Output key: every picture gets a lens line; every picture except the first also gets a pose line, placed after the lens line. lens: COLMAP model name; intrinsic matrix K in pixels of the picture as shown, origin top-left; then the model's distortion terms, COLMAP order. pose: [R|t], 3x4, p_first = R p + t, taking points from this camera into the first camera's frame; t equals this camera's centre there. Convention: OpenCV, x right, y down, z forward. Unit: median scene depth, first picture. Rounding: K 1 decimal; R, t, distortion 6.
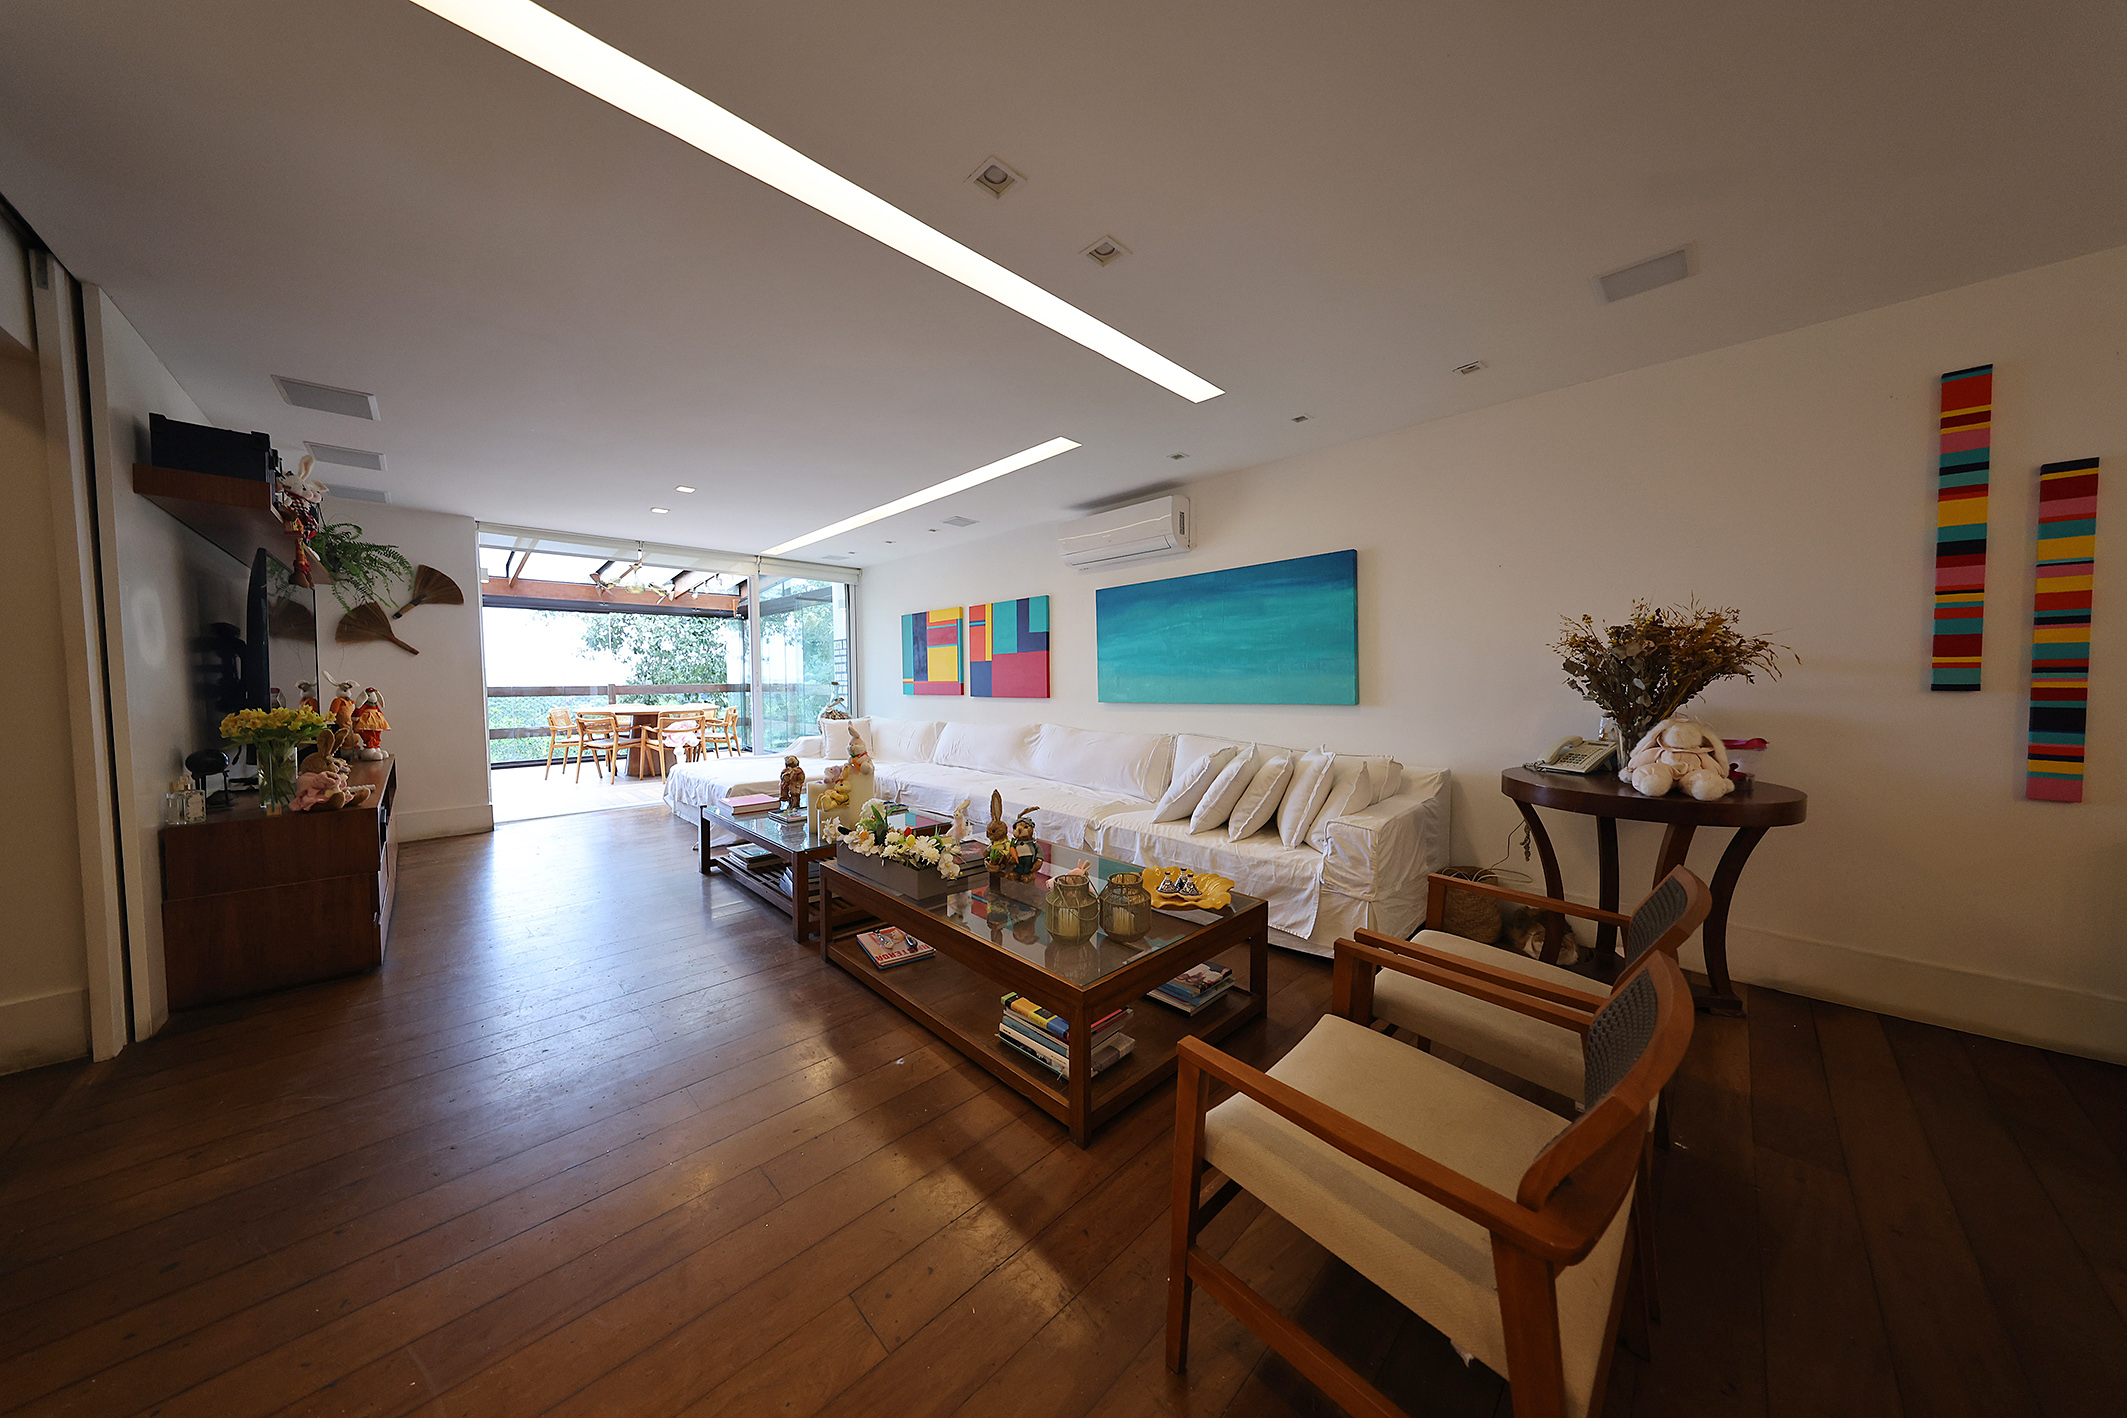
lens RADIAL K [[665.8, 0, 1061.3], [0, 665.8, 708.2], [0, 0, 1]] dist [-0.000249, -0.000504]
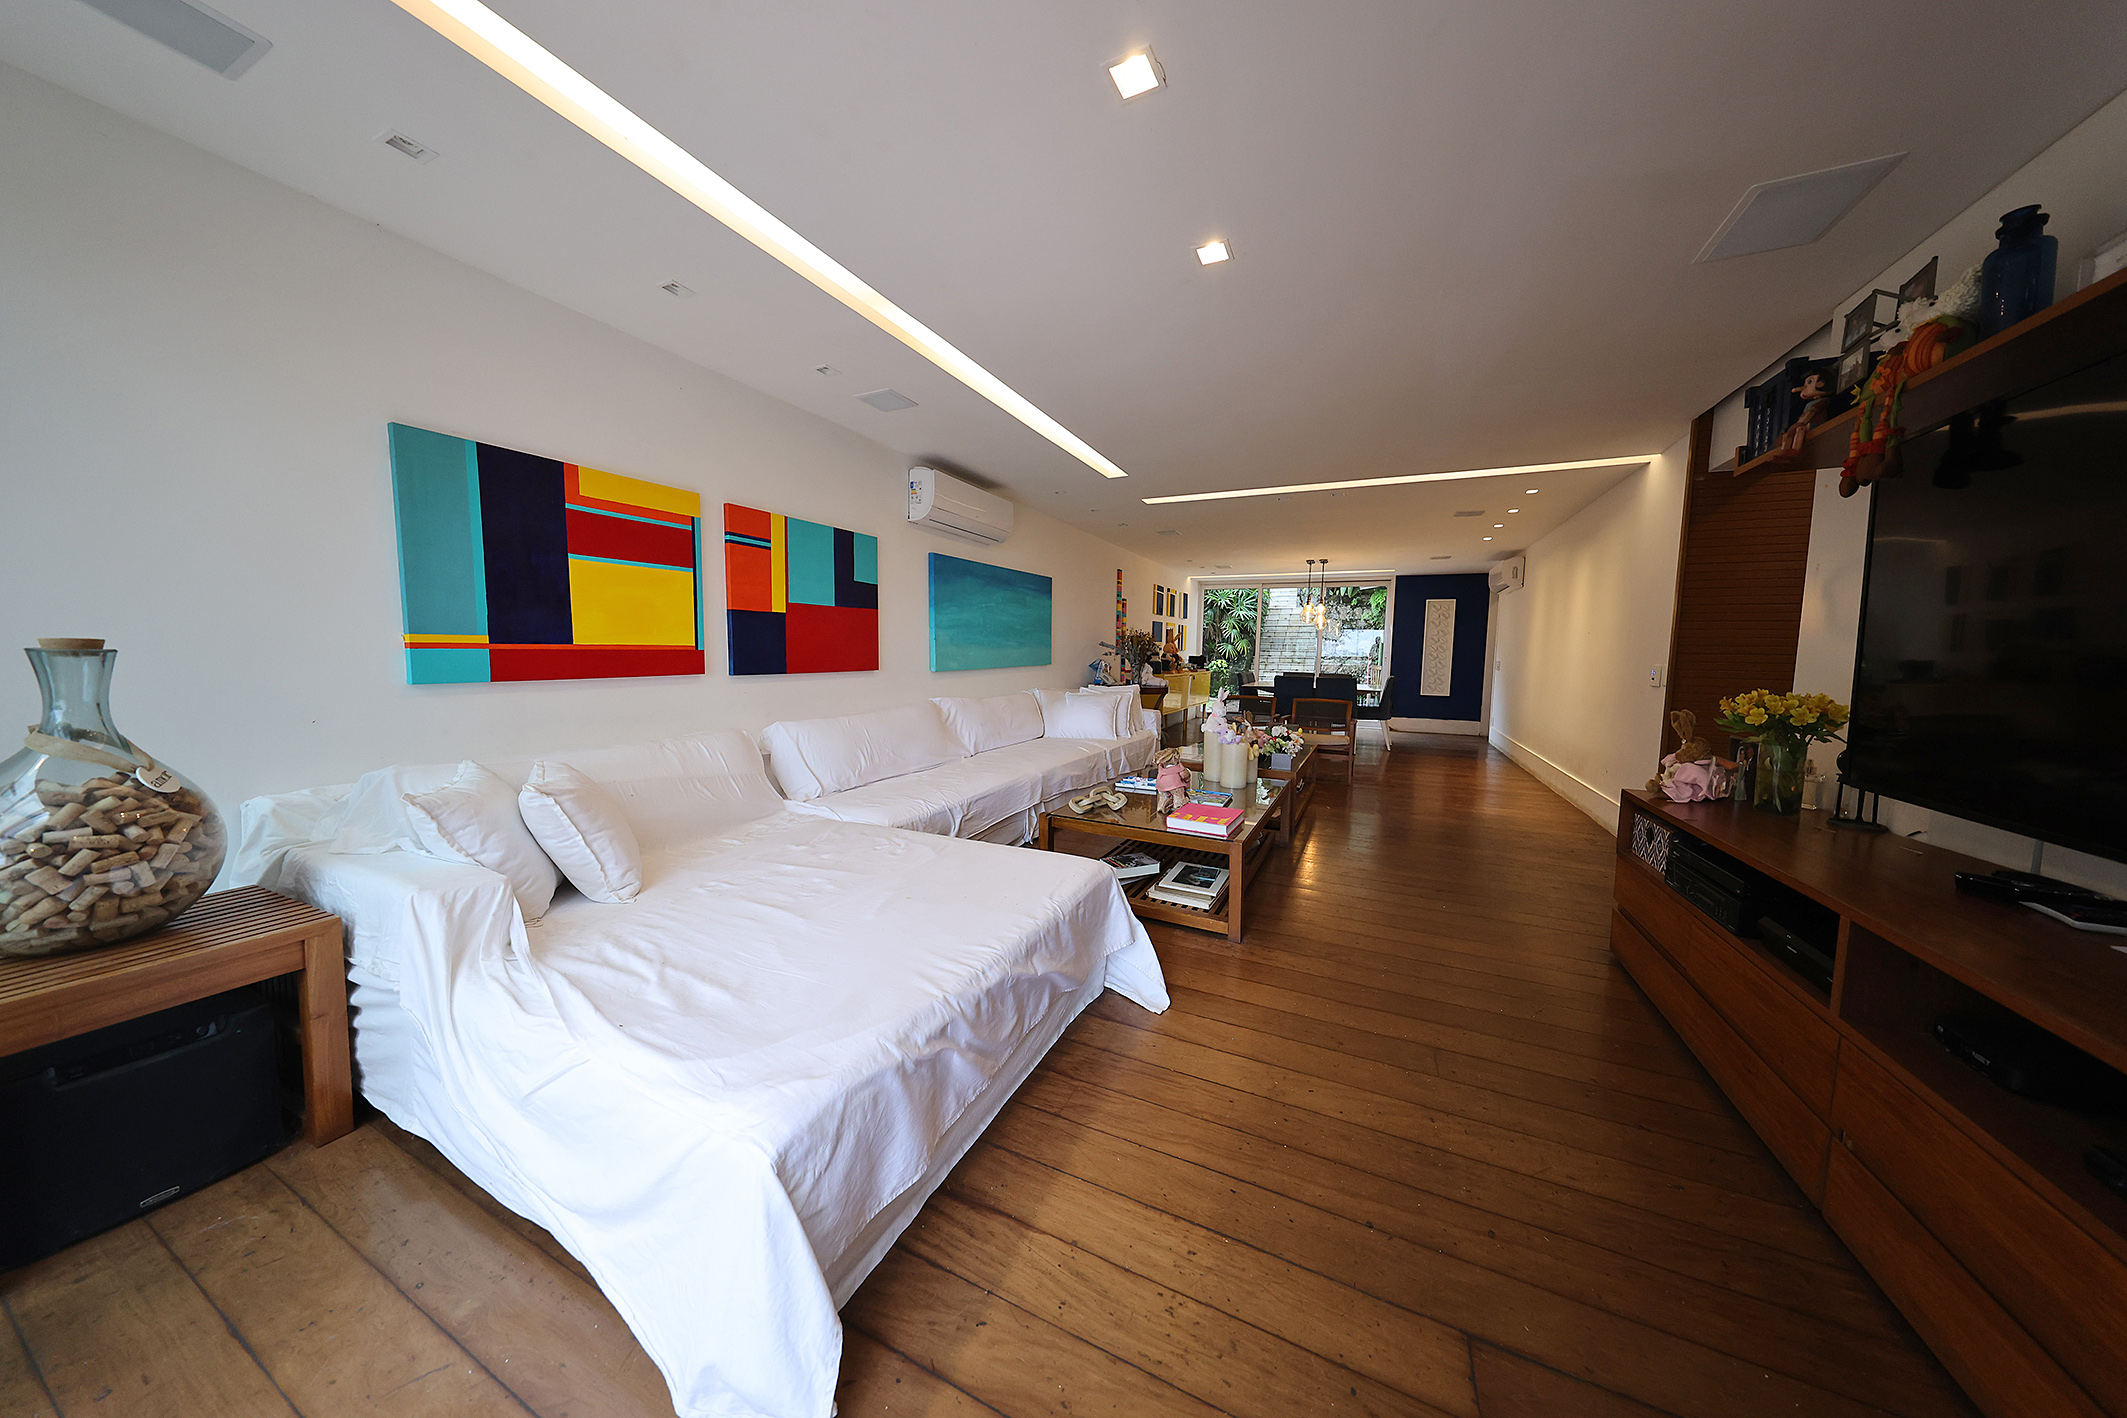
lens RADIAL K [[665.8, 0, 1060.0], [0, 665.8, 700.0], [0, 0, 1]] dist [-0.000249, -0.000504]
pose [[-0.357722, -0.070041, 0.931198, -0.937166], [0.026034, 0.996048, 0.084920, -0.046614], [-0.933465, 0.054621, -0.354485, 1.215351]]
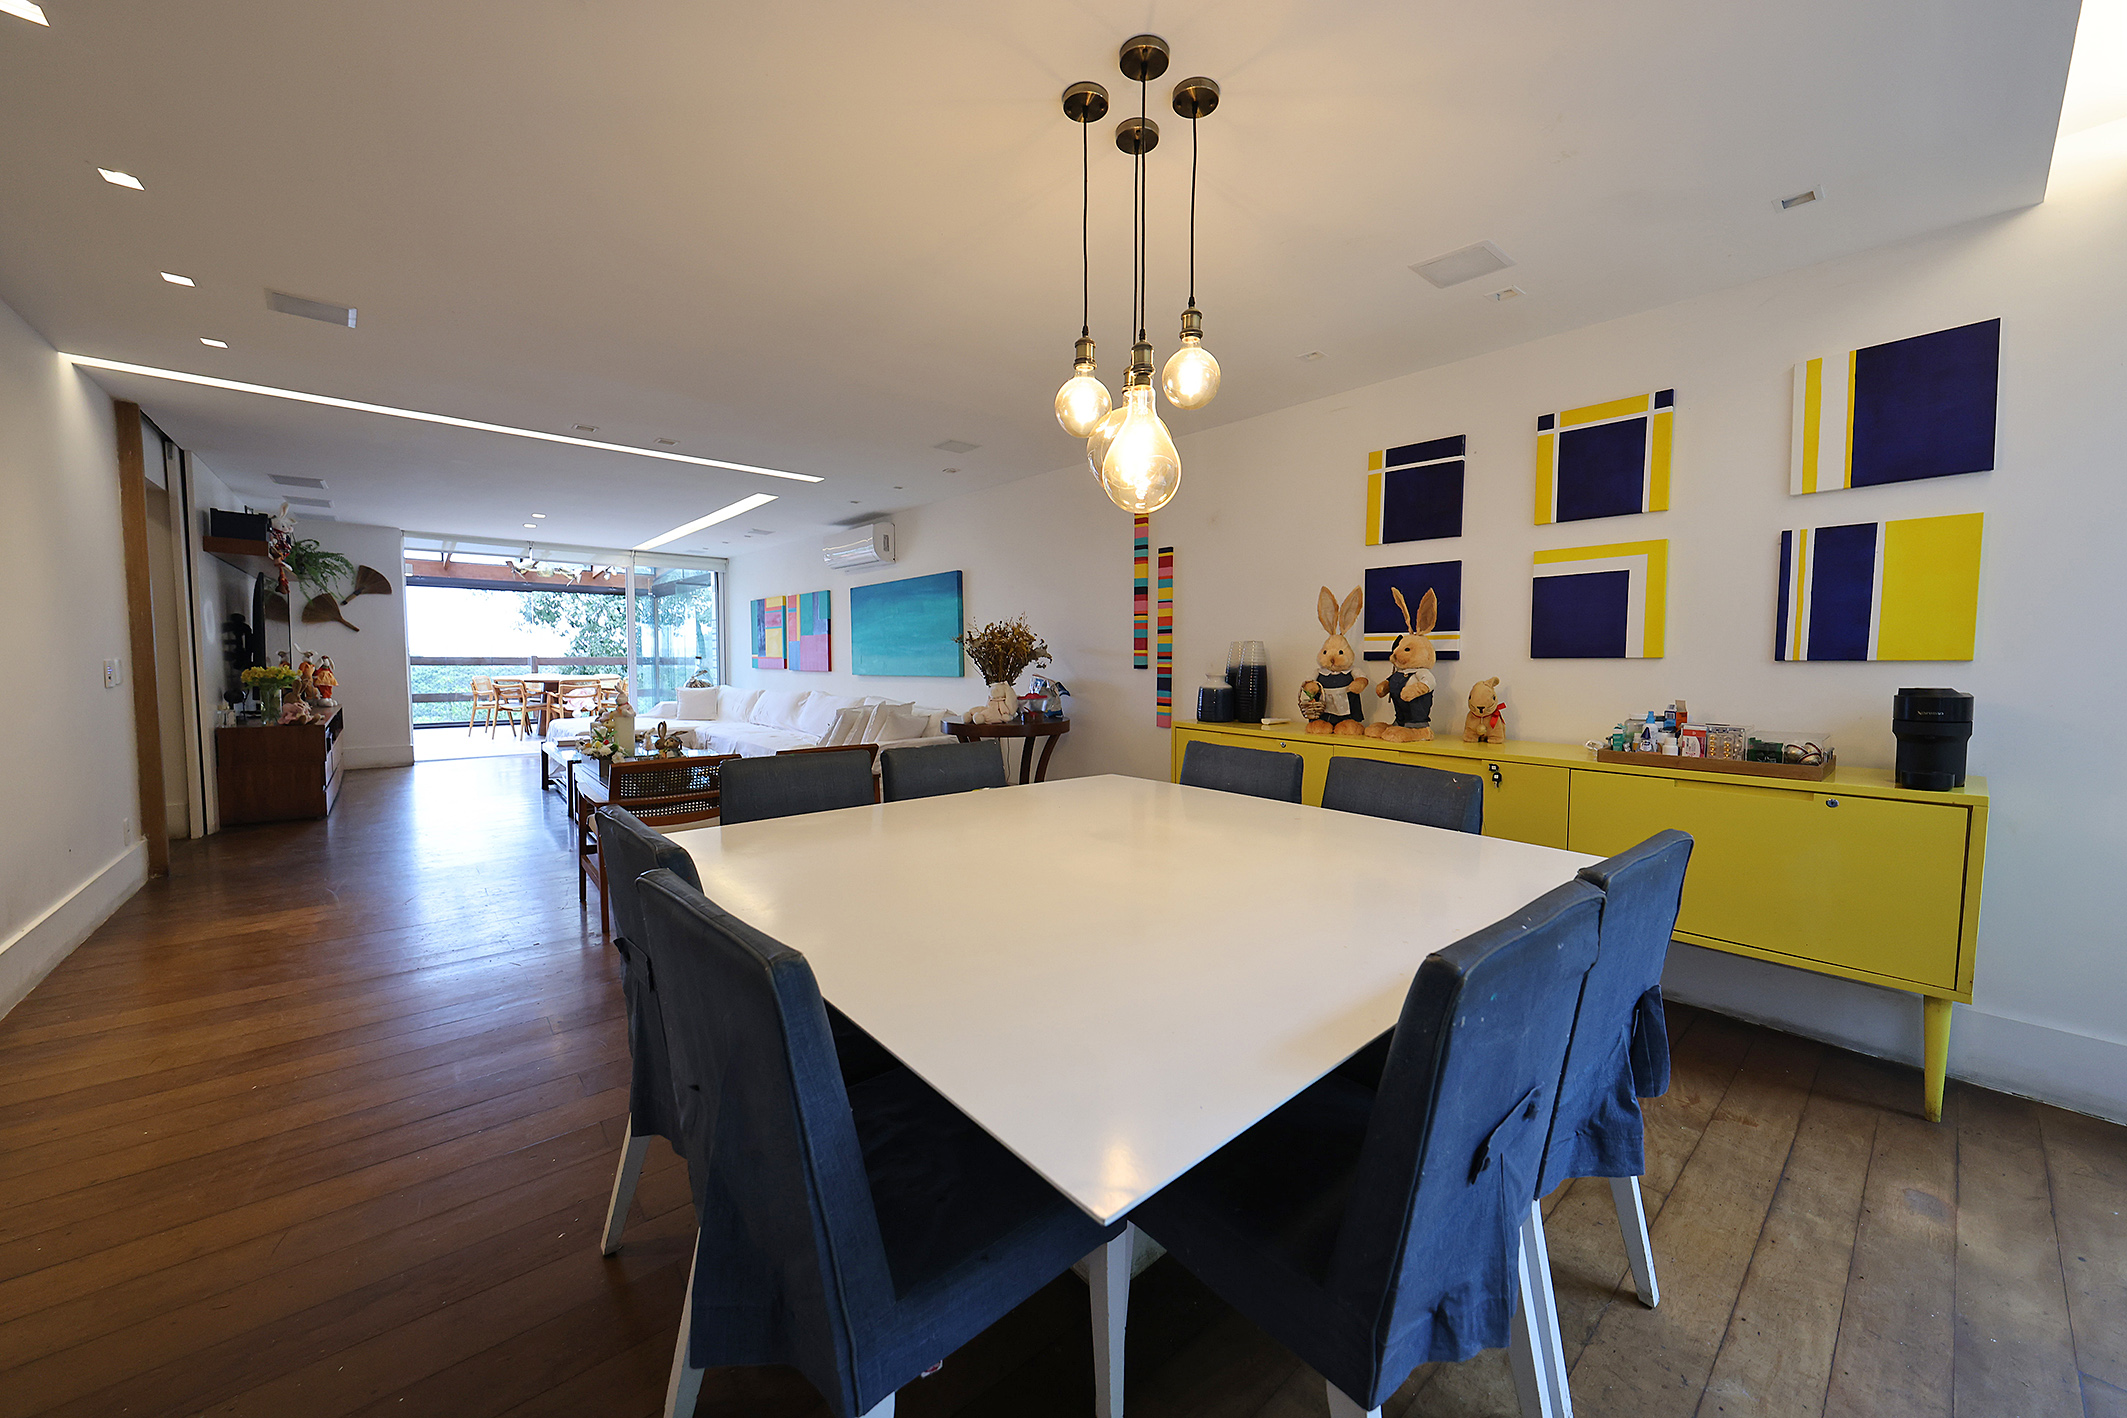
lens RADIAL K [[778.4, 0, 1072.0], [0, 778.4, 707.0], [0, 0, 1]] dist [-0.015776, 0.000221]
pose [[0.999043, 0.017339, -0.040147, 0.567594], [-0.016575, 0.999677, 0.019279, 0.018707], [0.040468, -0.018595, 0.999008, -0.521748]]
